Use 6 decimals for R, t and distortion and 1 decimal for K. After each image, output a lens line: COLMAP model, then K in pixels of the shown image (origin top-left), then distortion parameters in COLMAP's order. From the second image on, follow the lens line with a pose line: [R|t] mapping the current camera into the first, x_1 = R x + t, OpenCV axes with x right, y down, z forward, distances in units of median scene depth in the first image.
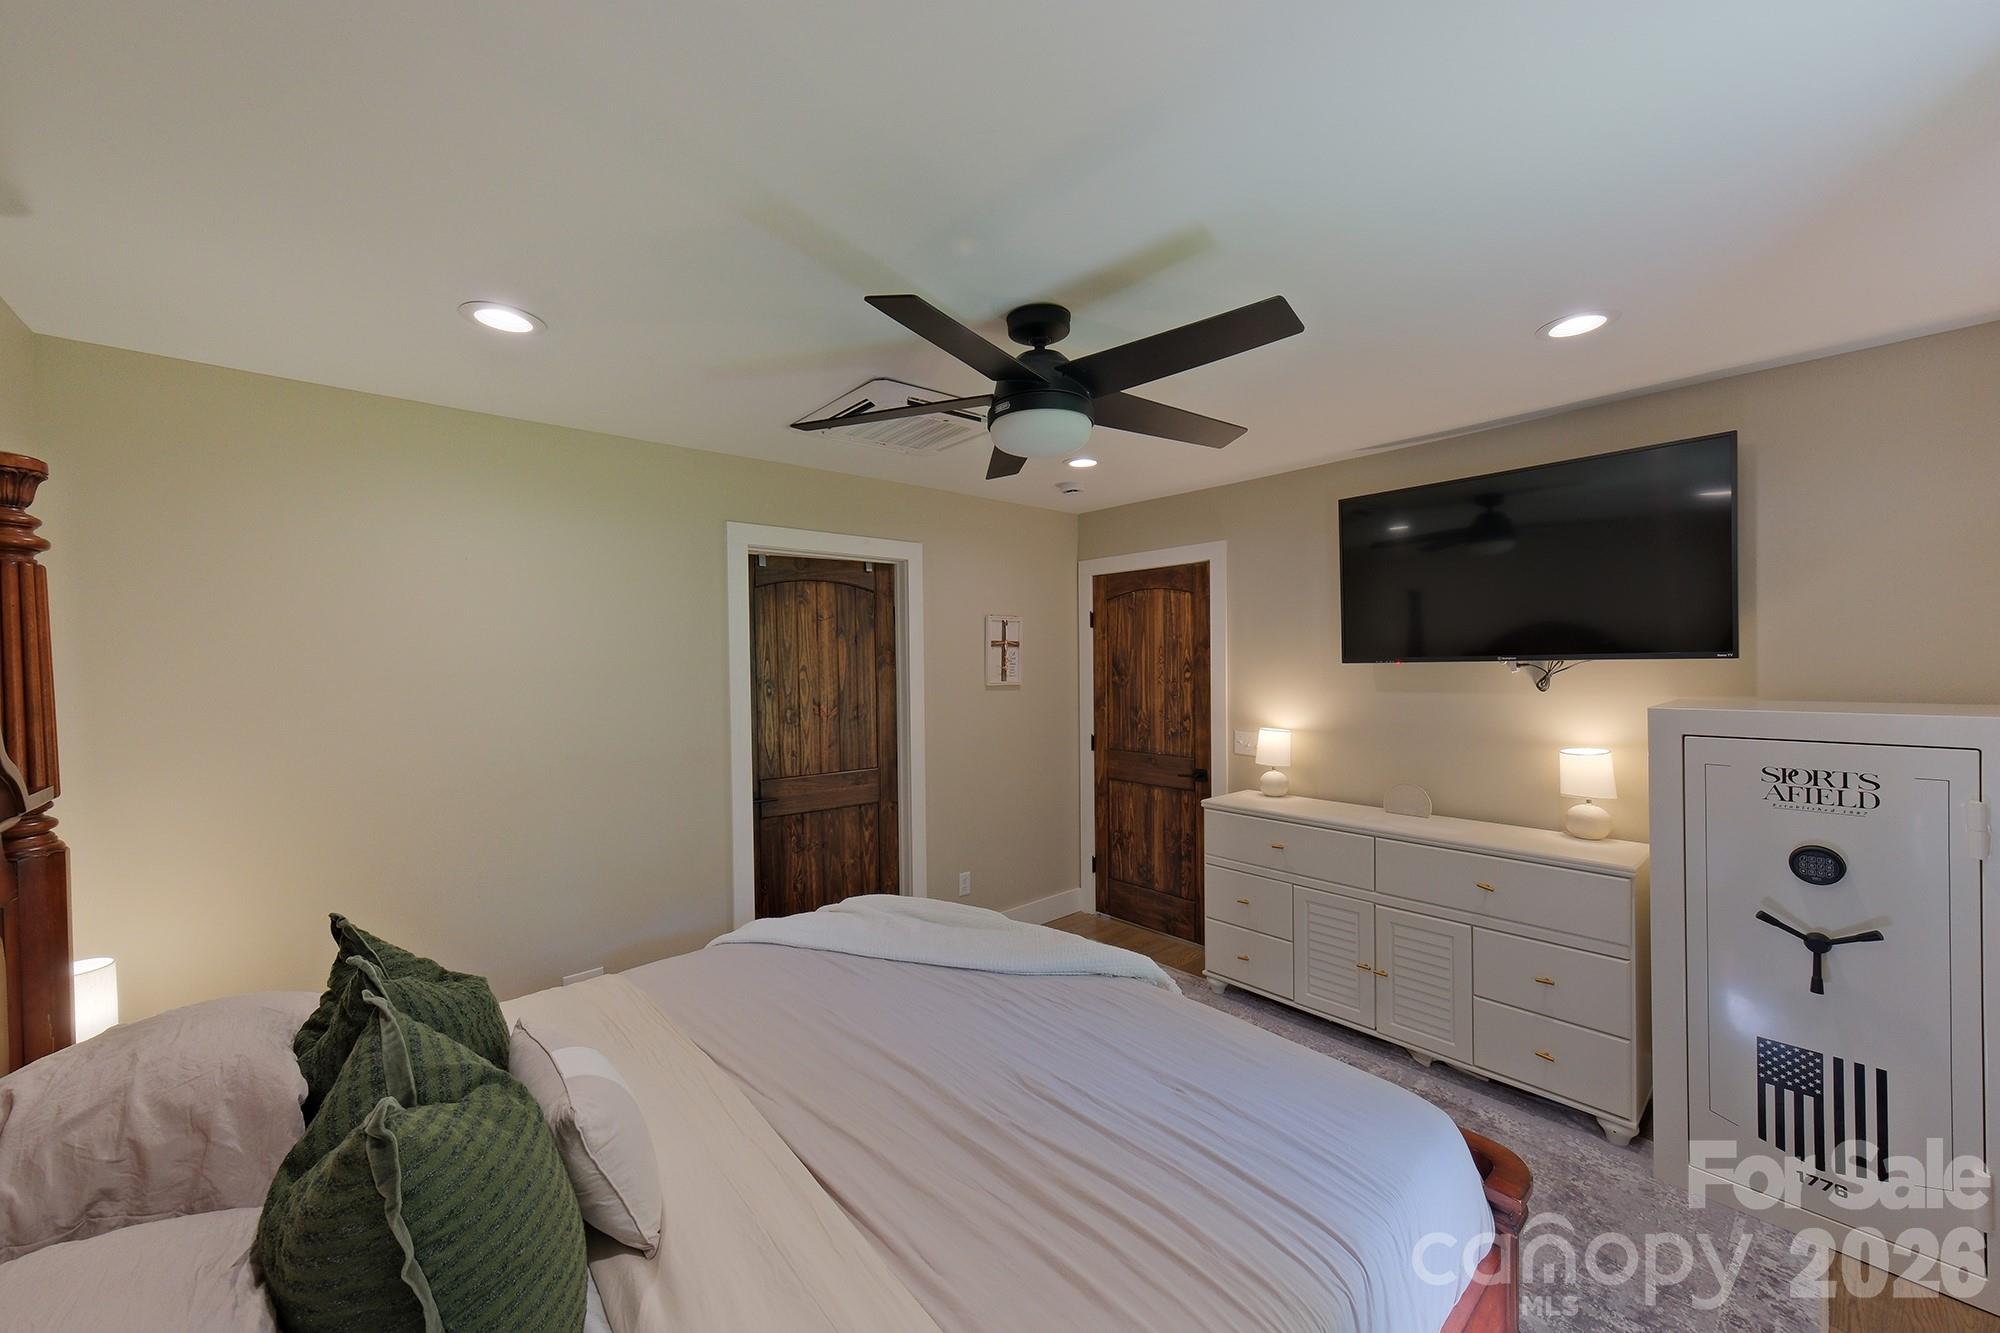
lens RADIAL K [[715.0, 0, 997.1], [0, 715.0, 670.7], [0, 0, 1]] dist [-0.010467, 0.007395]
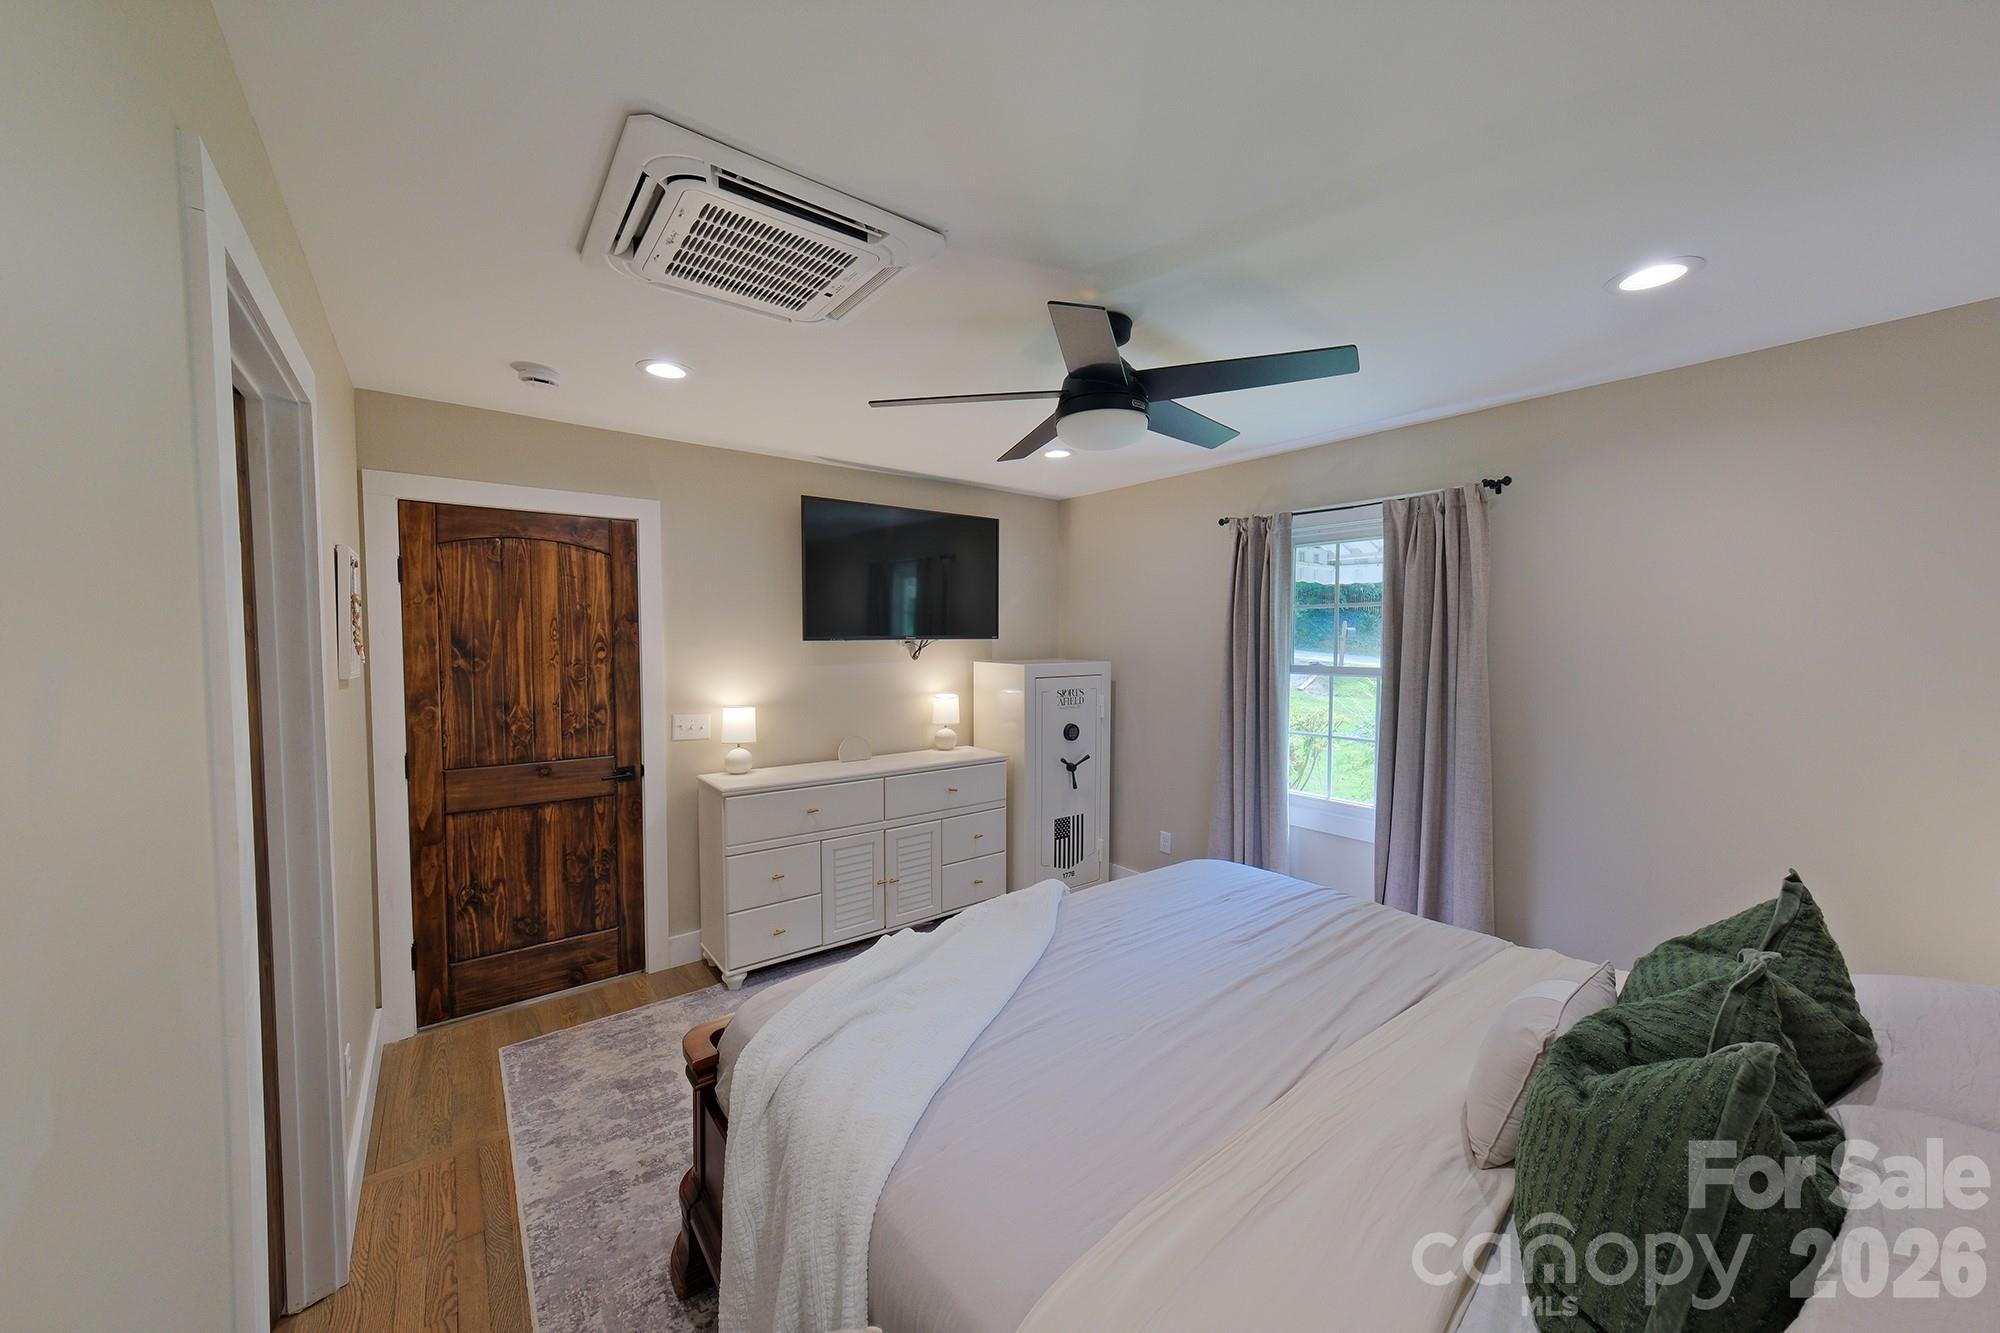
lens RADIAL K [[698.3, 0, 991.8], [0, 698.3, 663.9], [0, 0, 1]] dist [-0.001739, 0.006449]
pose [[0.101515, -0.026161, 0.994490, -0.471551], [0.011739, 0.999616, 0.025097, 0.001520], [-0.994765, 0.009126, 0.101783, 0.471244]]
